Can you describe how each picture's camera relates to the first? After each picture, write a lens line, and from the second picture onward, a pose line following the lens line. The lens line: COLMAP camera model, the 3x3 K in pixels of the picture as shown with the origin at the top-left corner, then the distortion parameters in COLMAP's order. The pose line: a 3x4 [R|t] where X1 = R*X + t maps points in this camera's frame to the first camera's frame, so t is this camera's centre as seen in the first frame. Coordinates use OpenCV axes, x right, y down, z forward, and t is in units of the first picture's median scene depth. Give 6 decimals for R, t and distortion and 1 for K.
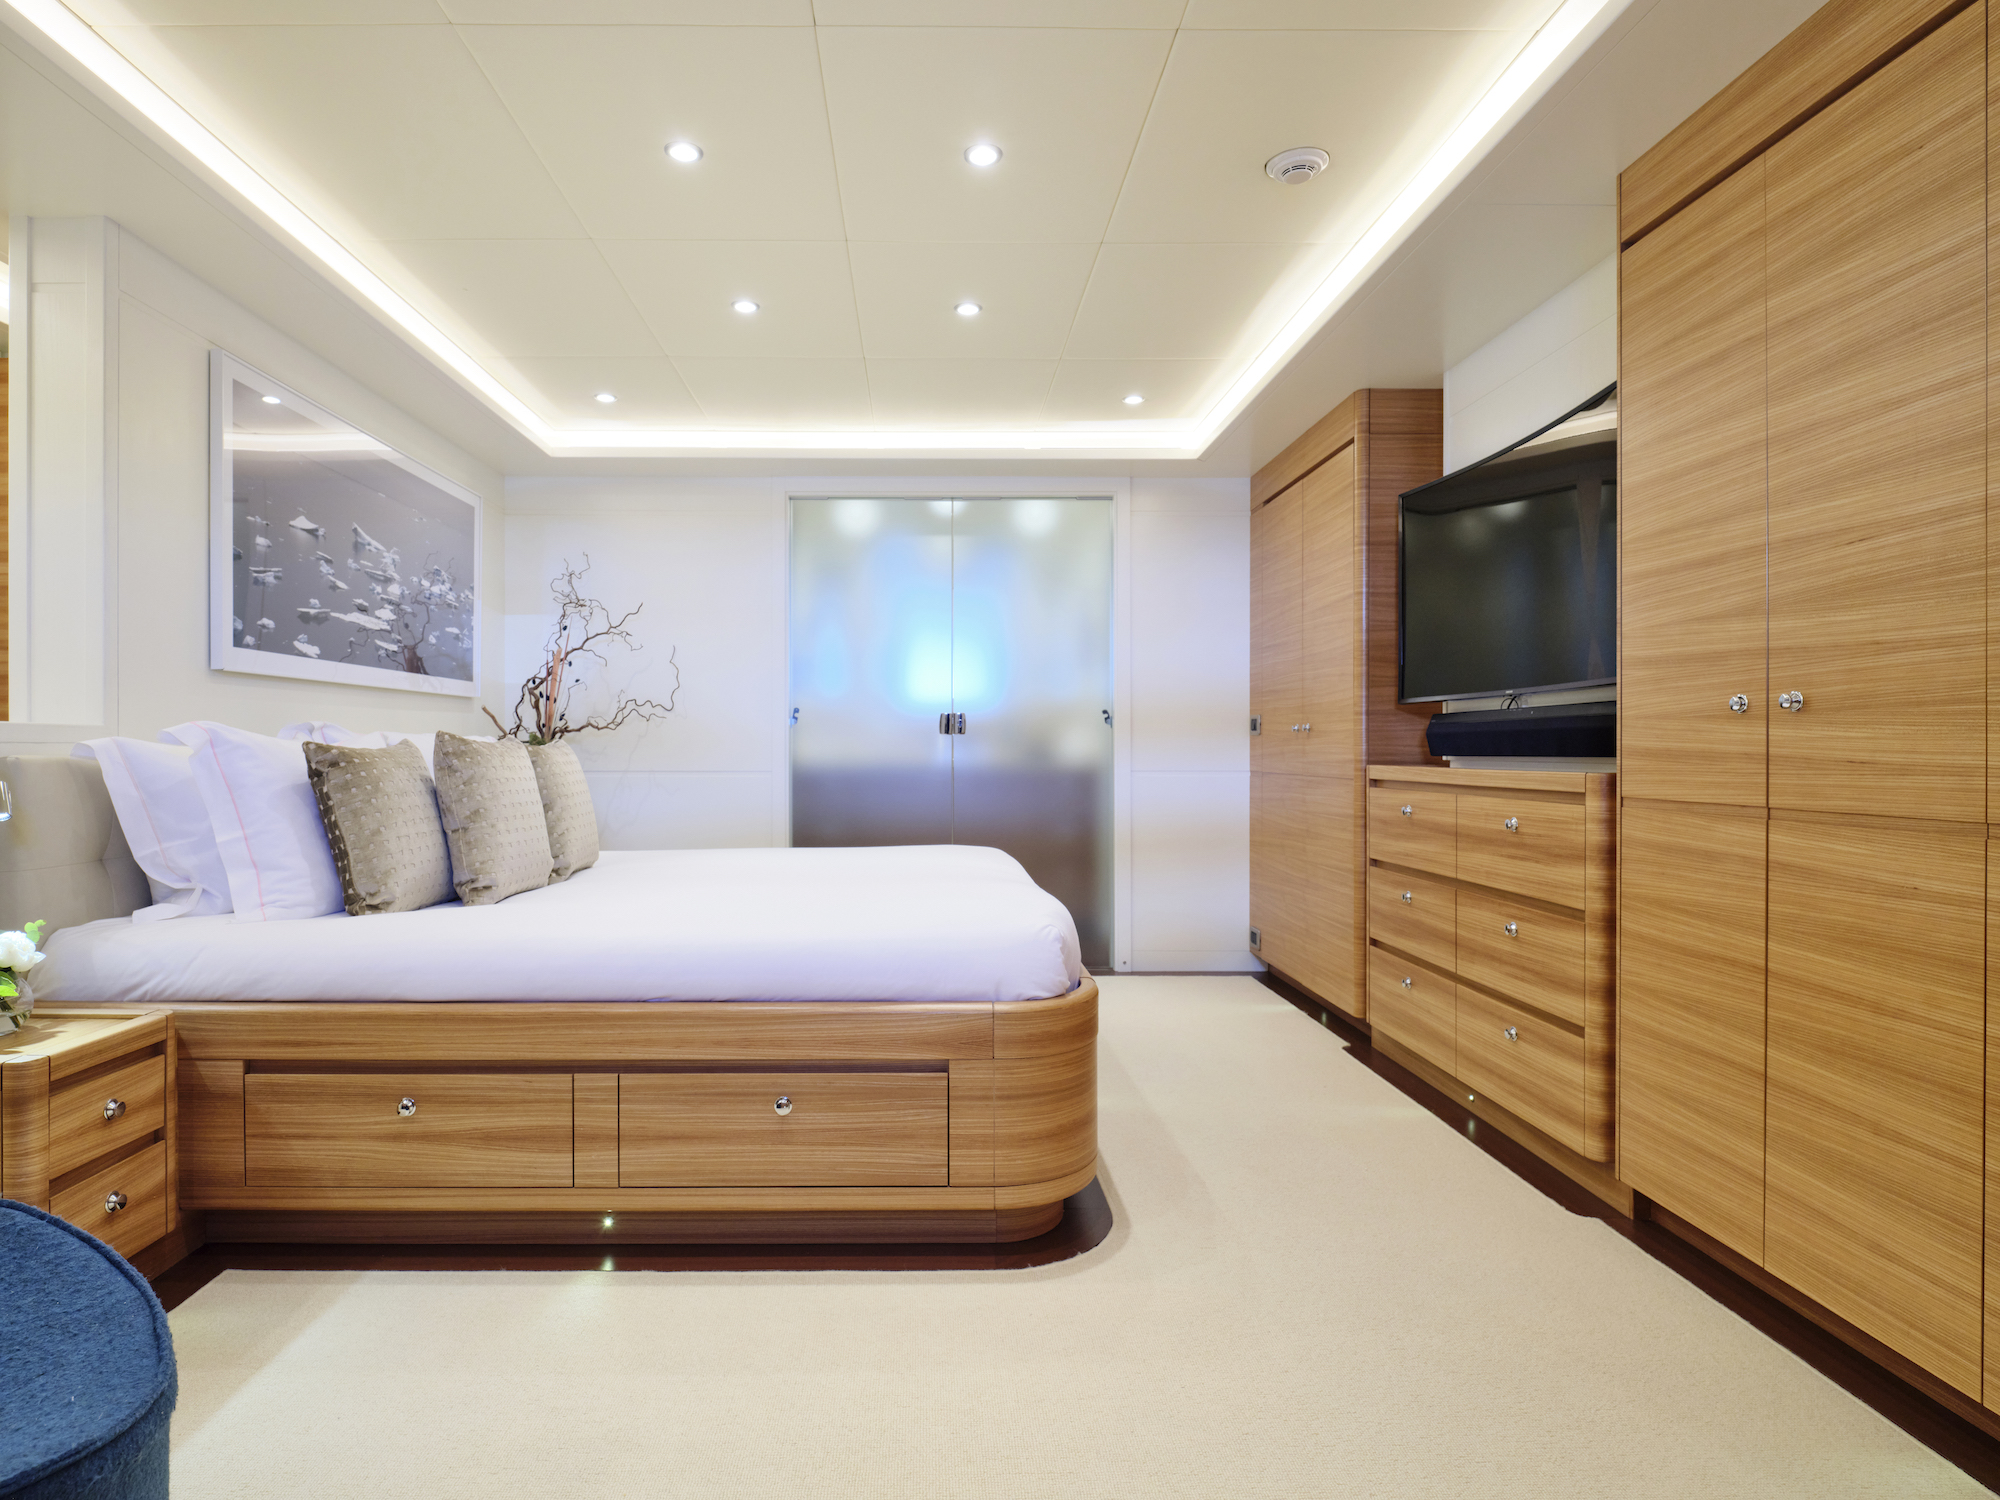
lens RADIAL K [[1138.1, 0, 935.3], [0, 1138.1, 755.0], [0, 0, 1]] dist [0.001450, -0.000078]
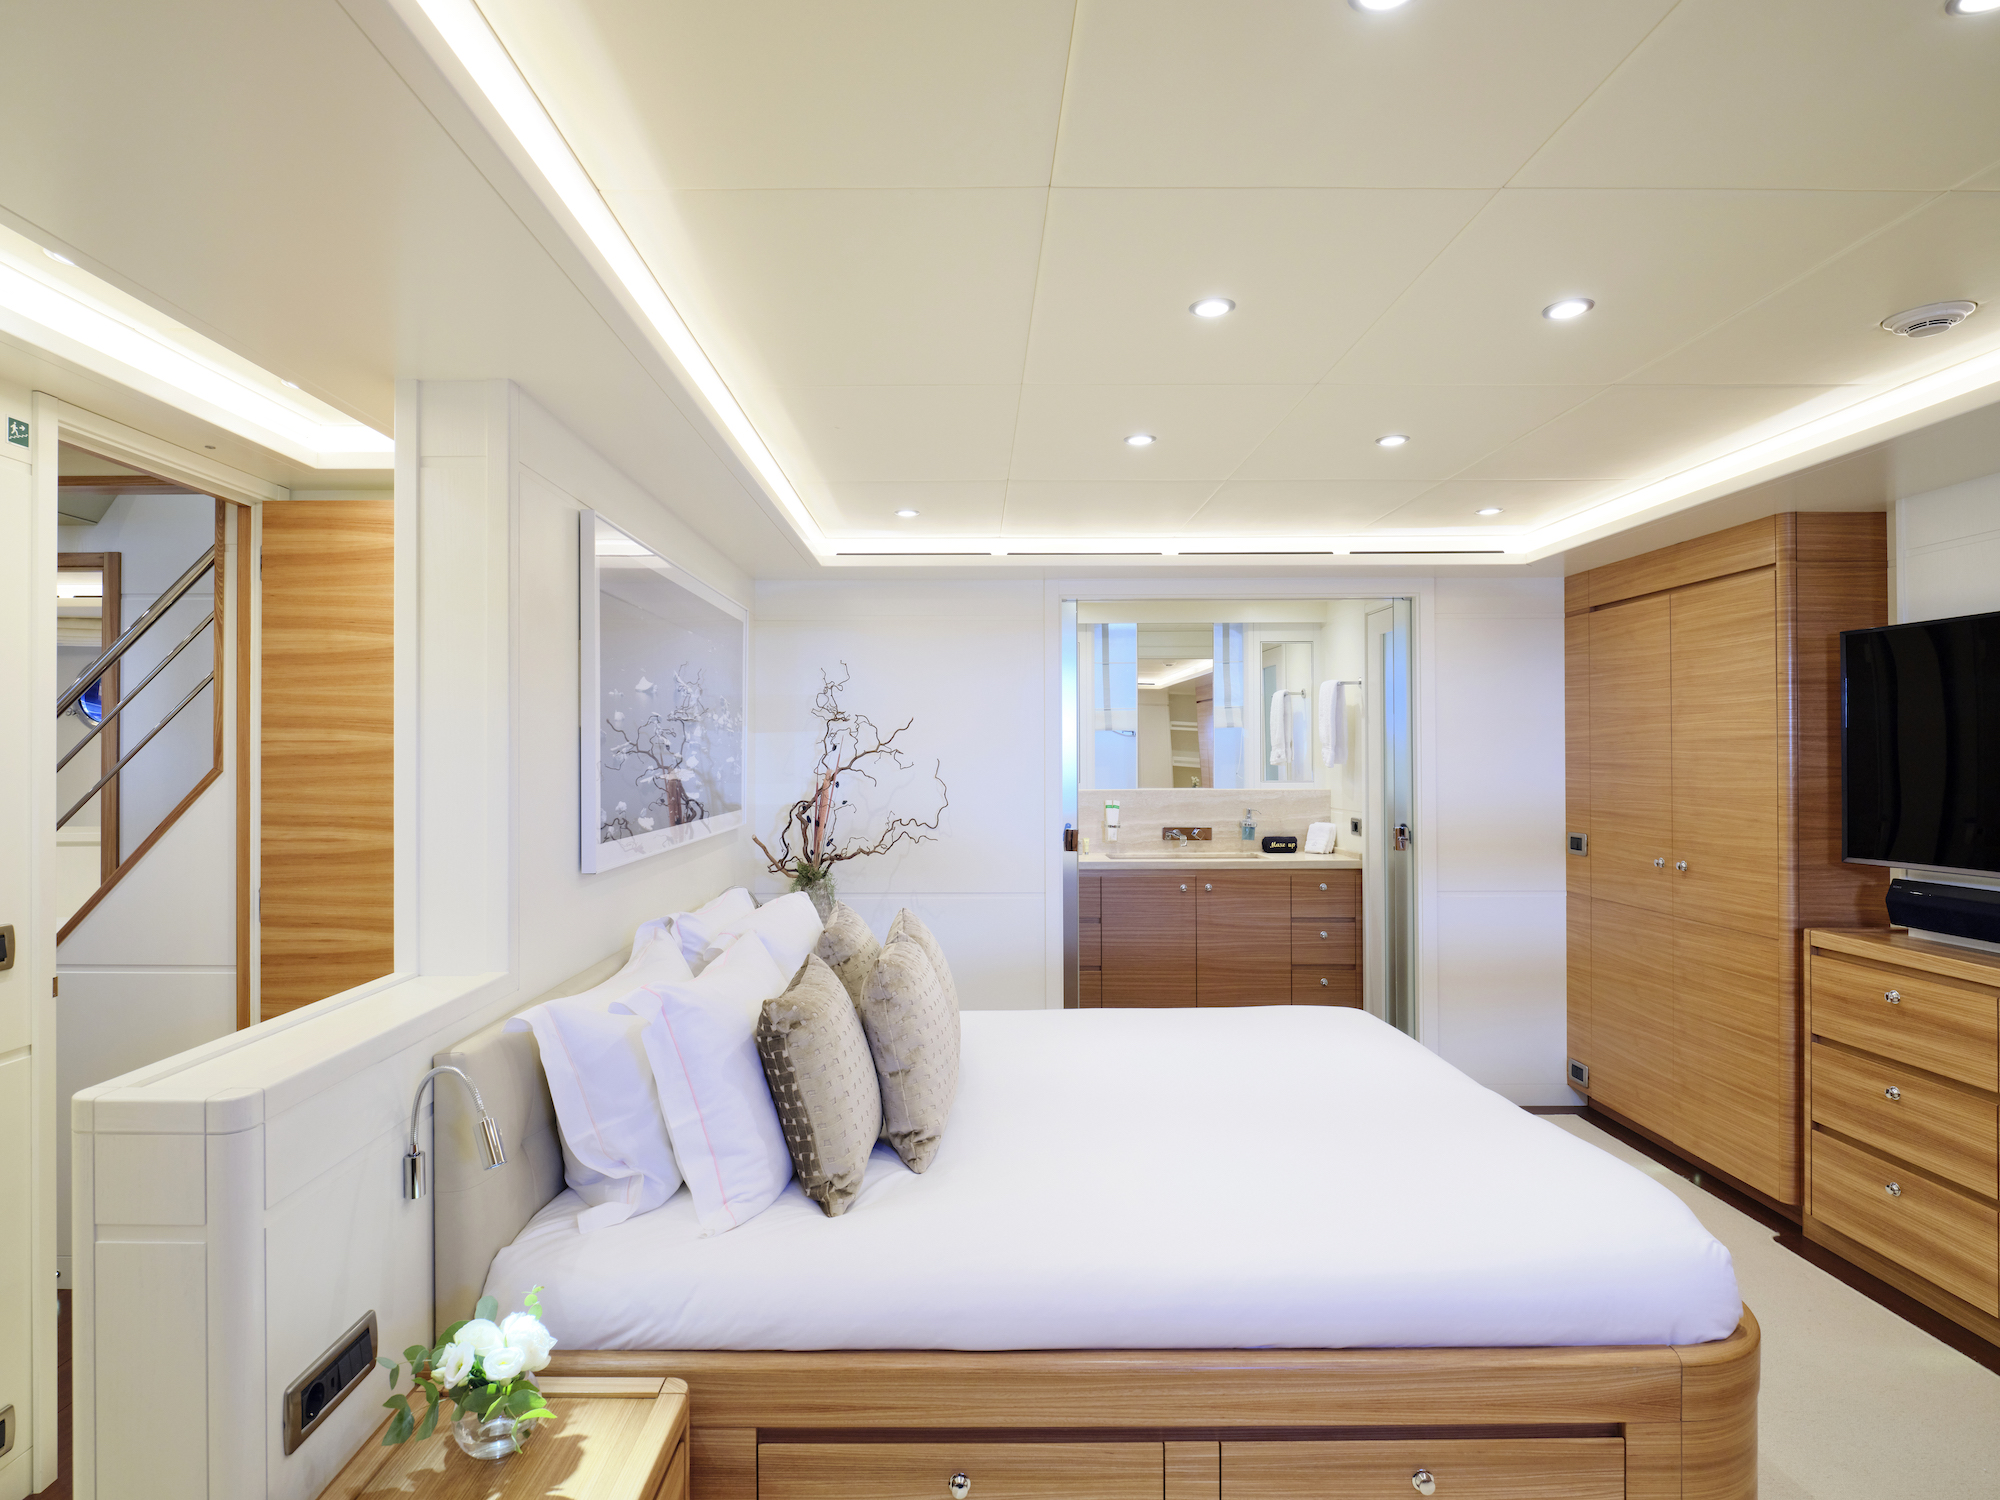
lens RADIAL K [[1111.5, 0, 985.4], [0, 1111.5, 753.6], [0, 0, 1]] dist [0.022945, -0.023779]
pose [[0.999901, -0.011069, 0.008726, -0.366107], [0.011111, 0.999927, -0.004771, -0.176239], [-0.008673, 0.004867, 0.999951, 0.155403]]
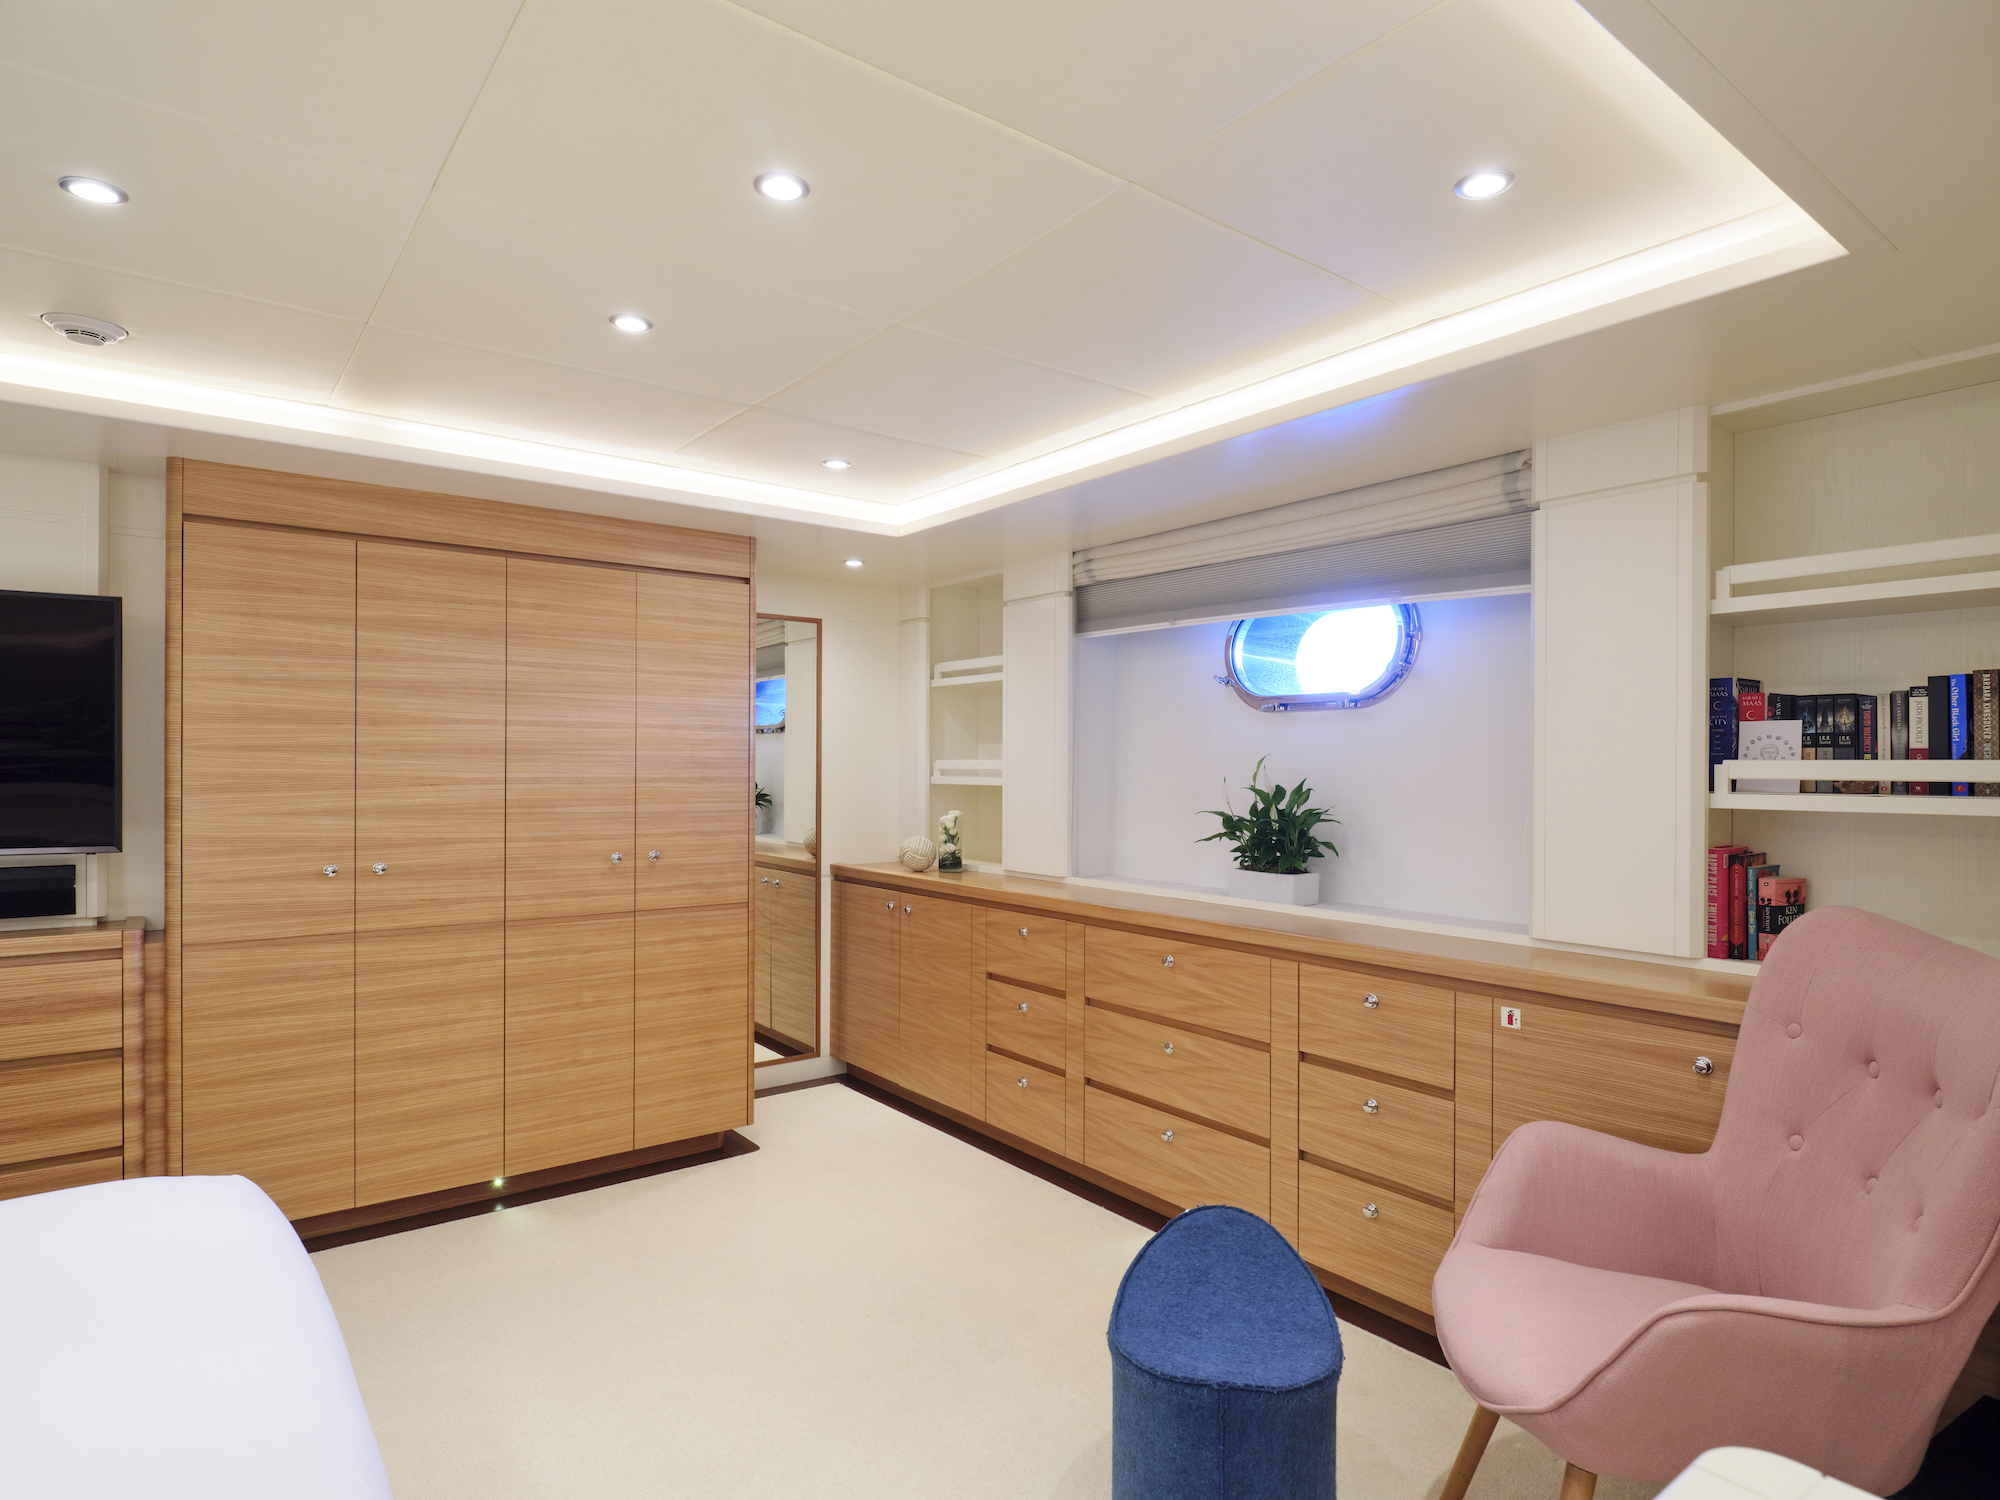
lens RADIAL K [[1098.8, 0, 985.2], [0, 1098.8, 771.8], [0, 0, 1]] dist [0.001375, -0.000281]
pose [[-0.604941, -0.015860, 0.796113, -0.784405], [-0.008992, 0.999874, 0.013087, -0.154499], [-0.796220, 0.000758, -0.605007, 0.873982]]
